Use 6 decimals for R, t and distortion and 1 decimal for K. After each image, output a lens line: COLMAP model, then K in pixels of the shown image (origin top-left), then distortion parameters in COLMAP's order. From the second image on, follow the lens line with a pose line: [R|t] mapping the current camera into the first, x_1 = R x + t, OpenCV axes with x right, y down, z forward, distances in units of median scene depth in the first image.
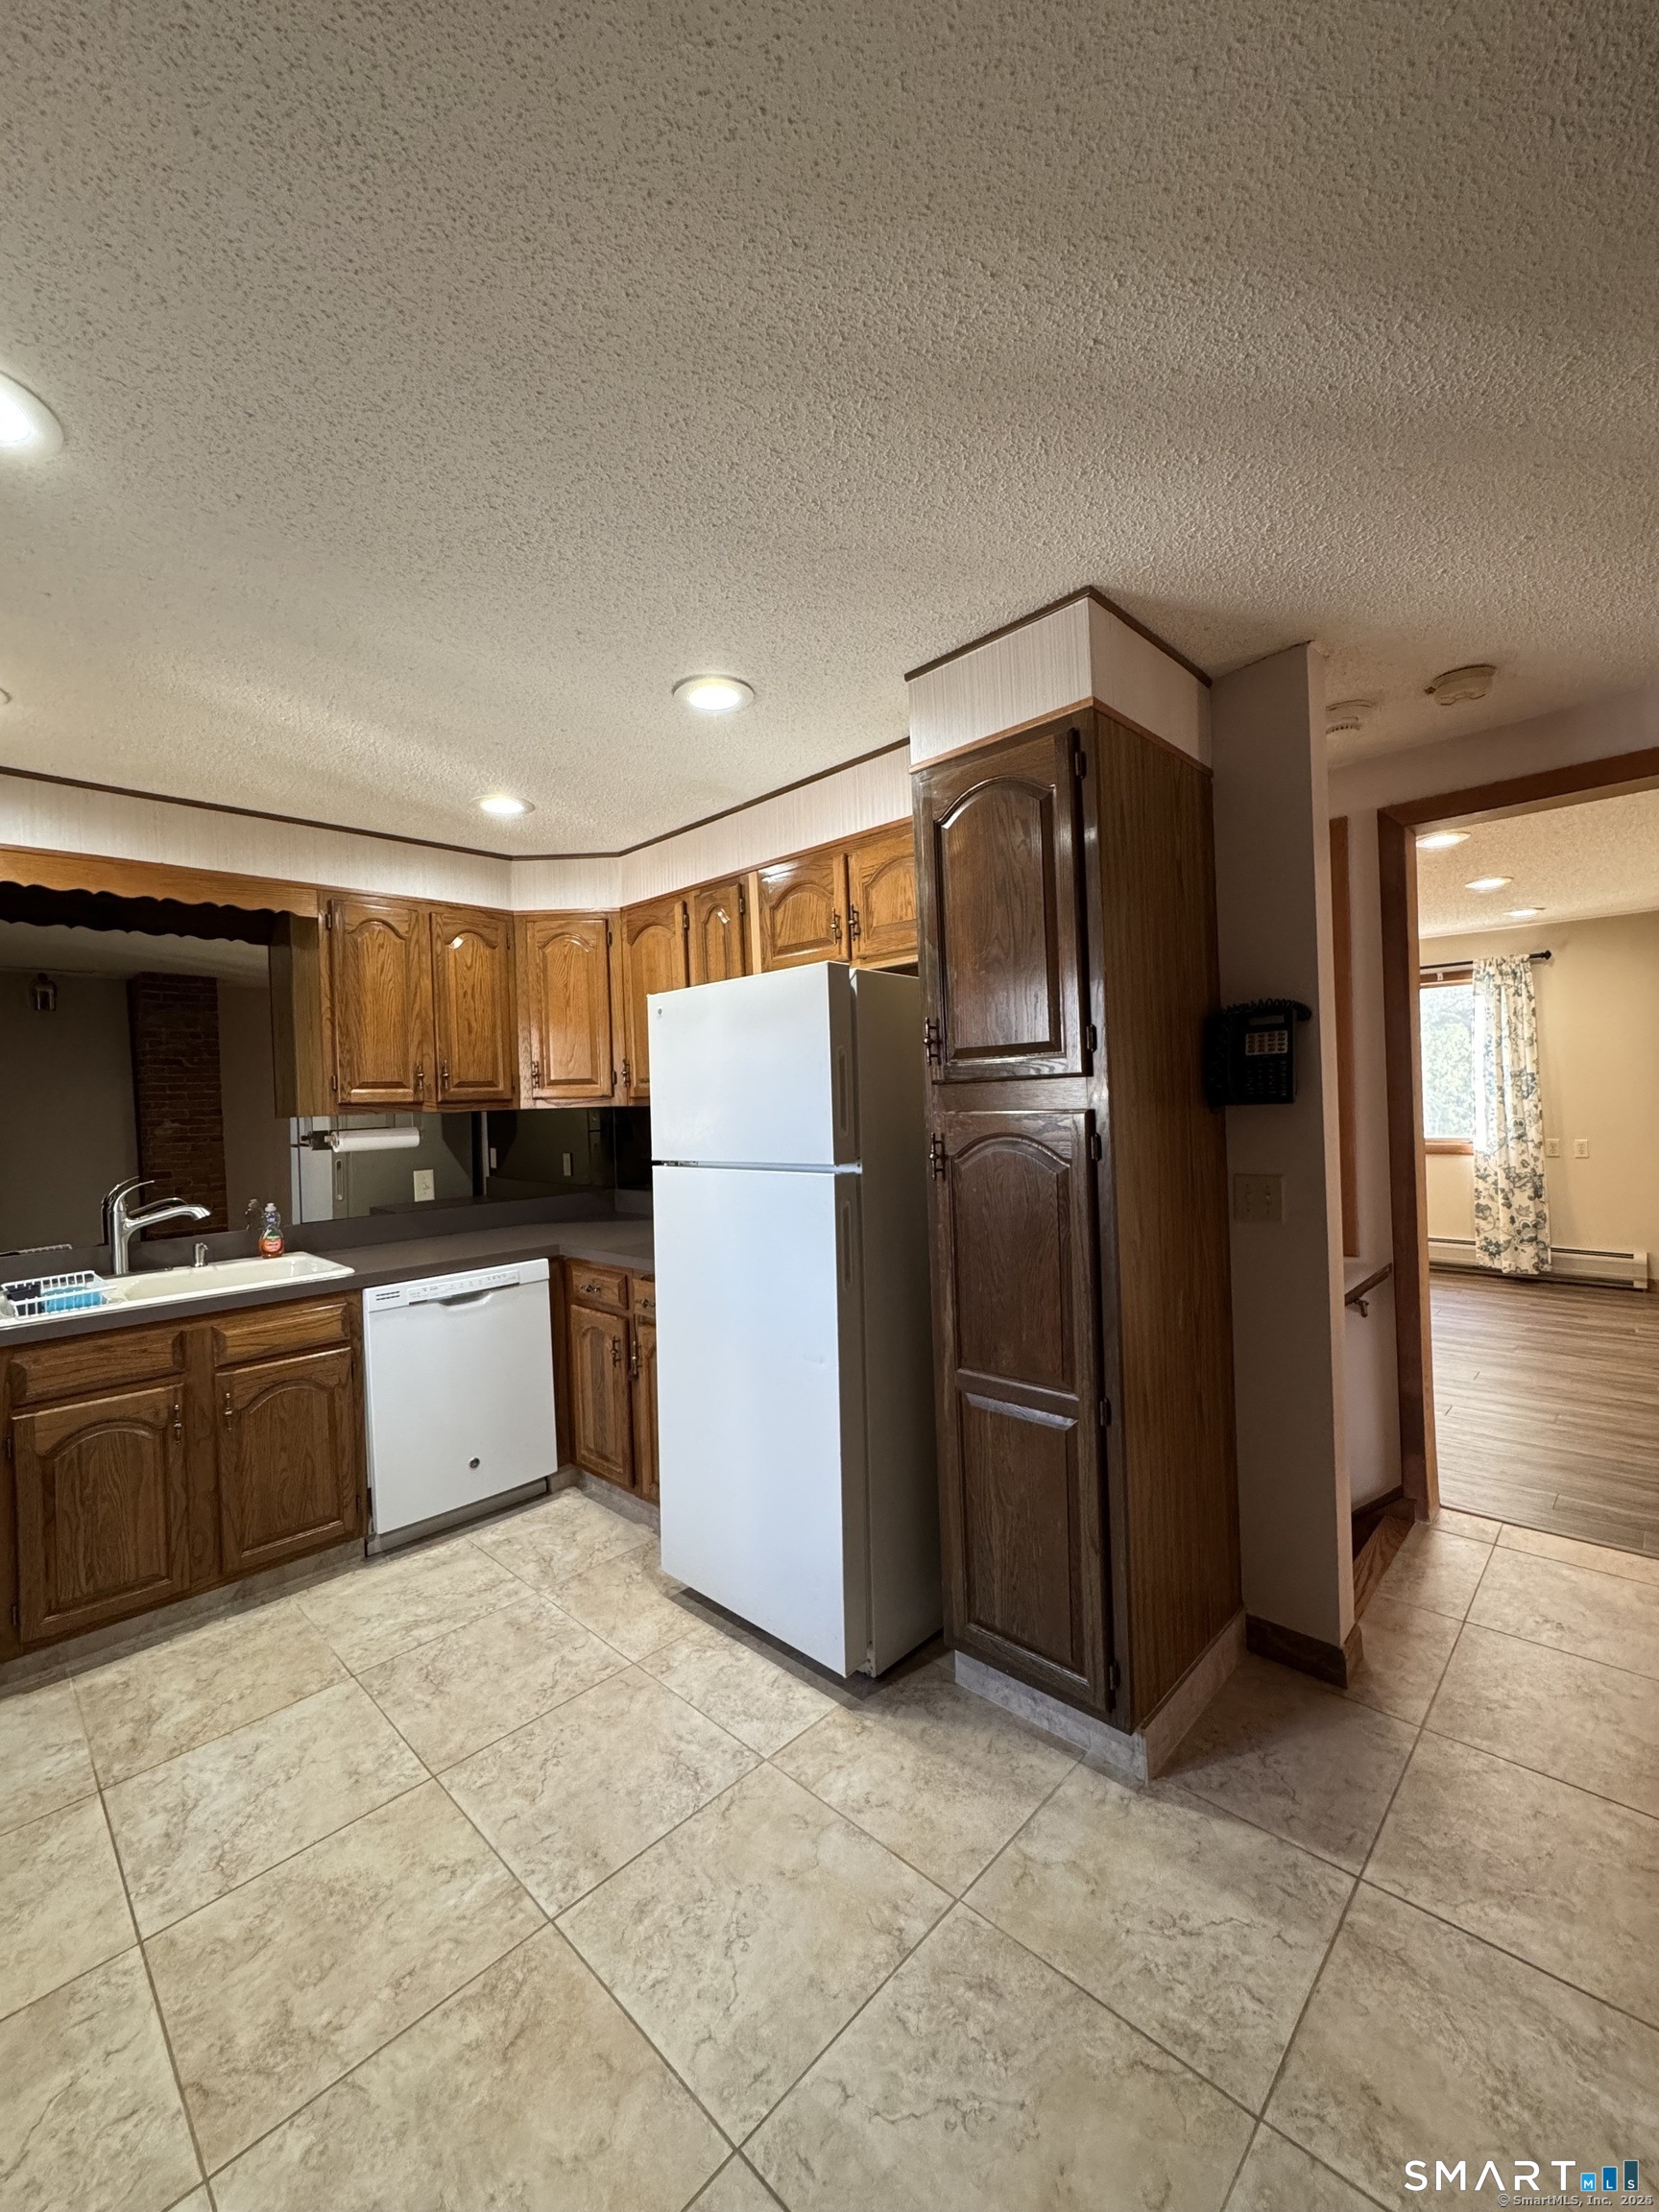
lens RADIAL K [[883.0, 0, 832.2], [0, 883.0, 1103.4], [0, 0, 1]] dist [-0.009537, 0.000358]
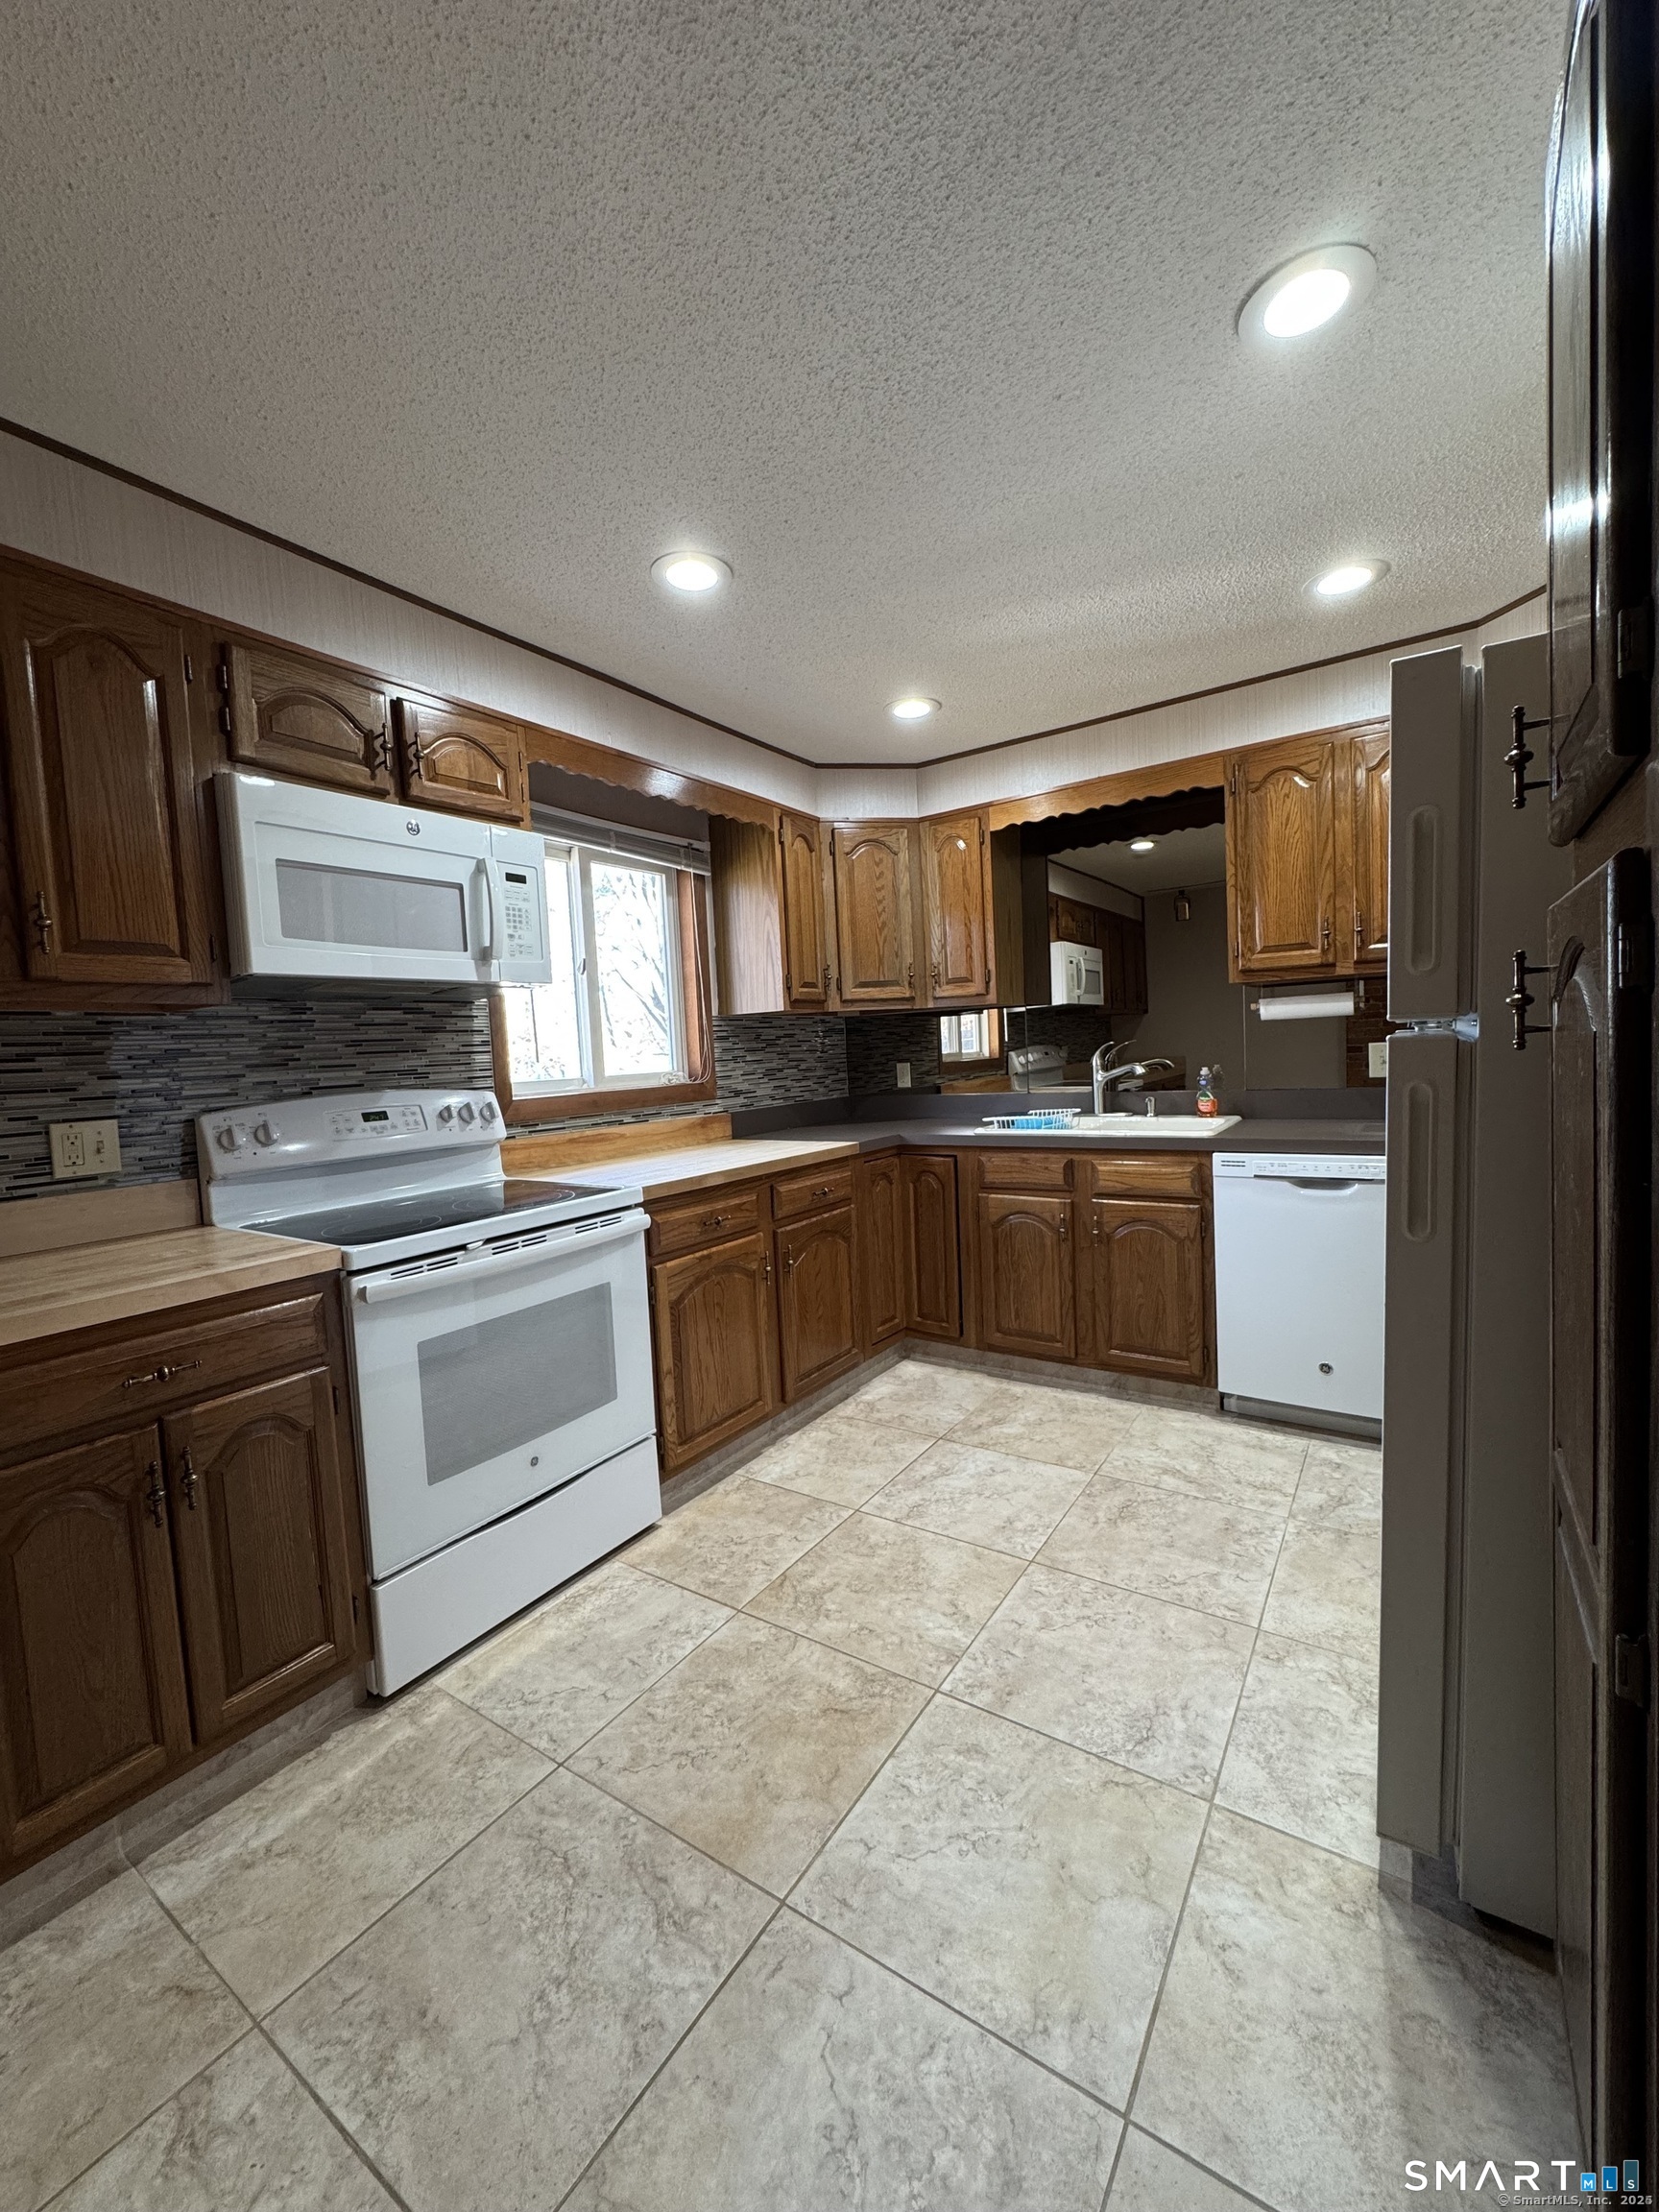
lens RADIAL K [[883.0, 0, 831.7], [0, 883.0, 1106.6], [0, 0, 1]] dist [-0.009537, 0.000358]
pose [[0.169670, 0.090894, -0.981300, 0.493733], [0.037595, 0.994416, 0.098609, 0.052903], [0.984784, -0.053623, 0.165306, 0.514208]]
